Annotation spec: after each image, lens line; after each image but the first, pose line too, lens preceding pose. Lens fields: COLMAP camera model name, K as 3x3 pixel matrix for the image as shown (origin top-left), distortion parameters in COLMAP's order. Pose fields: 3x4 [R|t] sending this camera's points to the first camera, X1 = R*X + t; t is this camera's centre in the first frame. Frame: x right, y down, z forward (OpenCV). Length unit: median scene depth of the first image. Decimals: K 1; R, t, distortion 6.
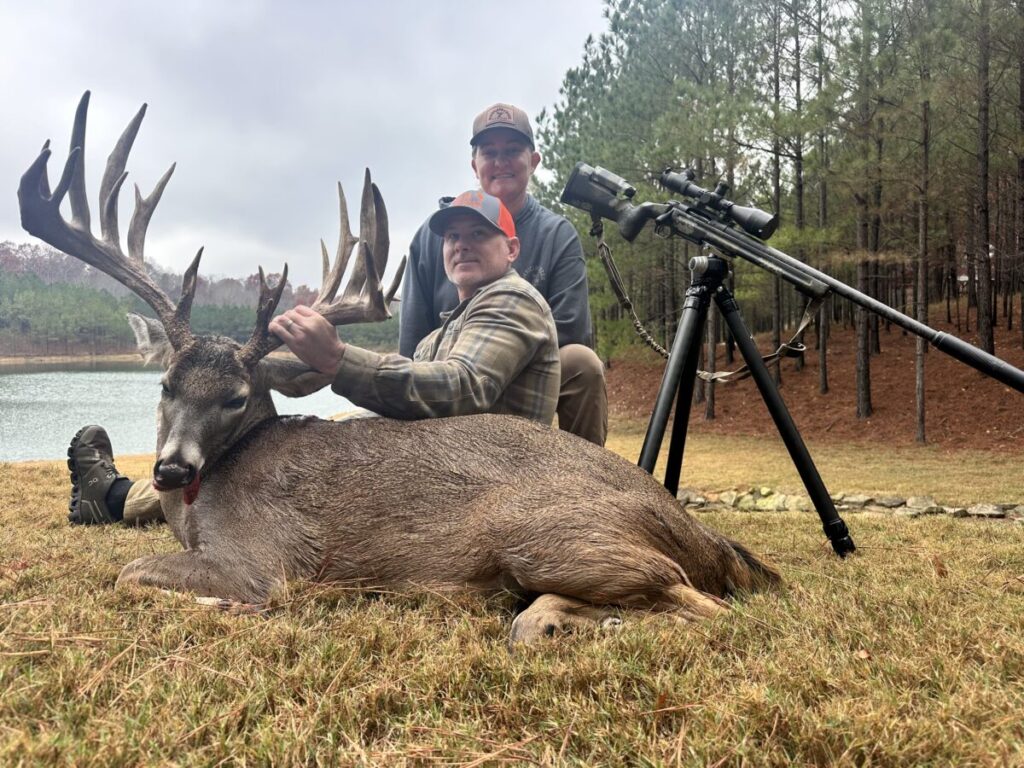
lens RADIAL K [[717.7, 0, 512.0], [0, 717.7, 384.0], [0, 0, 1]] dist [0.000287, -0.006301]
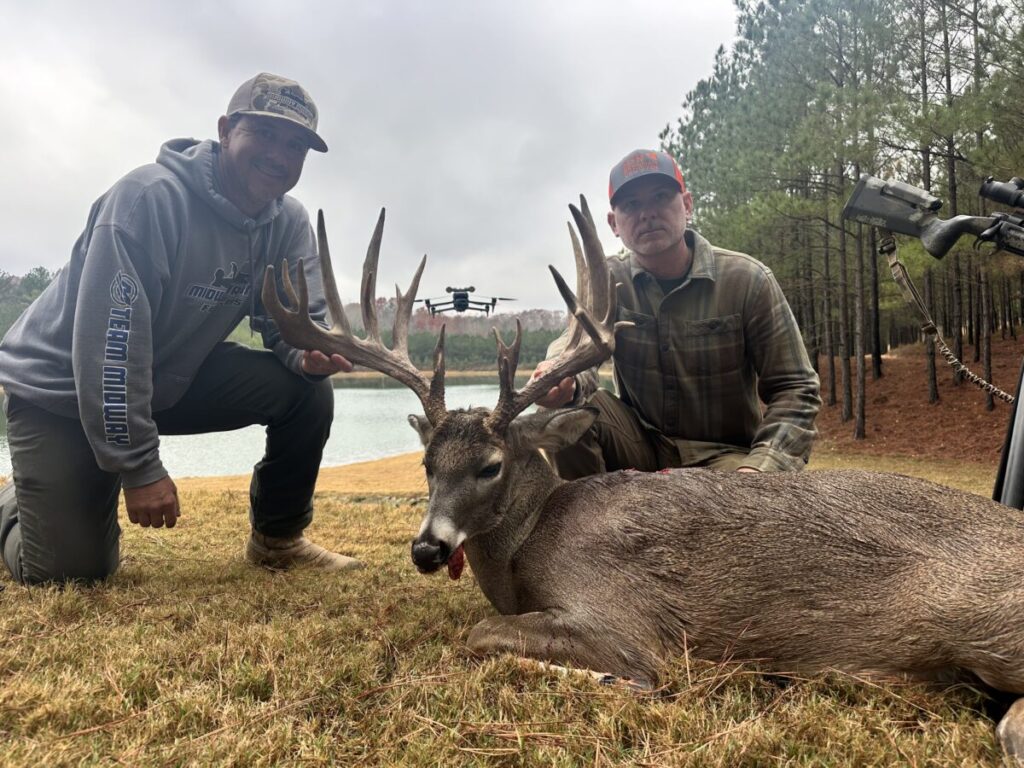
lens RADIAL K [[712.3, 0, 490.2], [0, 712.3, 397.7], [0, 0, 1]] dist [-0.046299, 0.000247]
pose [[0.981421, -0.008171, -0.191690, -0.237795], [0.007245, 0.999958, -0.005529, -0.031844], [0.191727, 0.004037, 0.981440, 0.056885]]
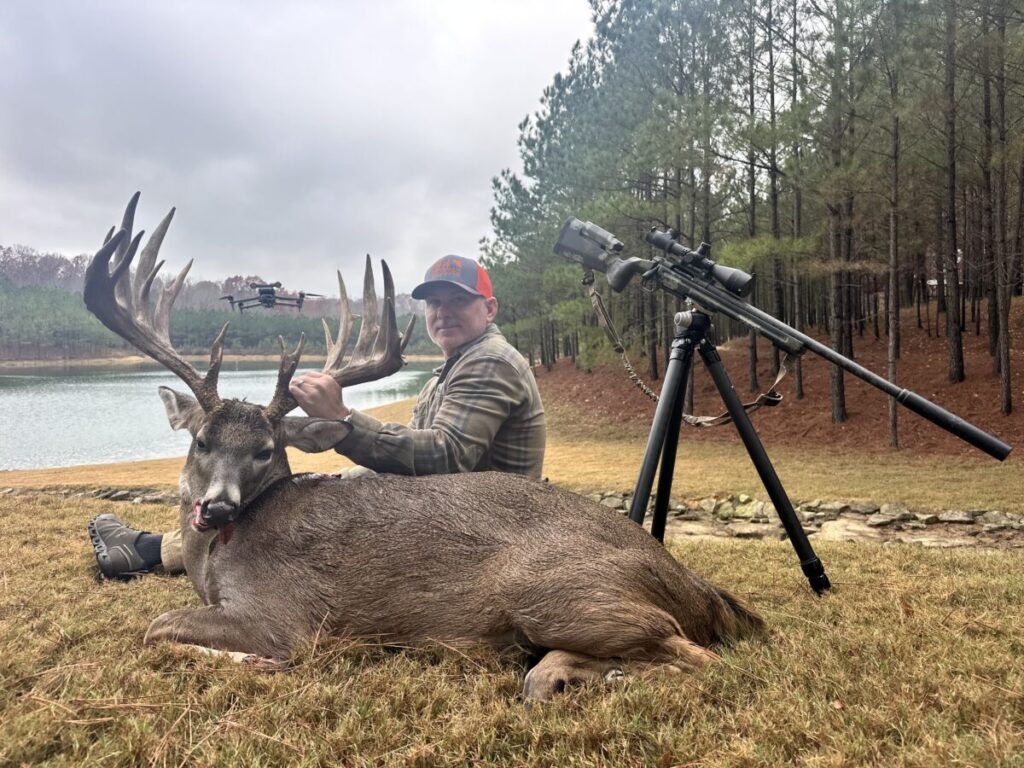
lens RADIAL K [[715.3, 0, 512.0], [0, 715.3, 379.1], [0, 0, 1]] dist [0.000003, -0.007042]
pose [[0.999595, -0.005965, 0.027819, -0.027577], [0.006278, 0.999918, -0.011148, -0.066886], [-0.027750, 0.011318, 0.999551, -0.062678]]
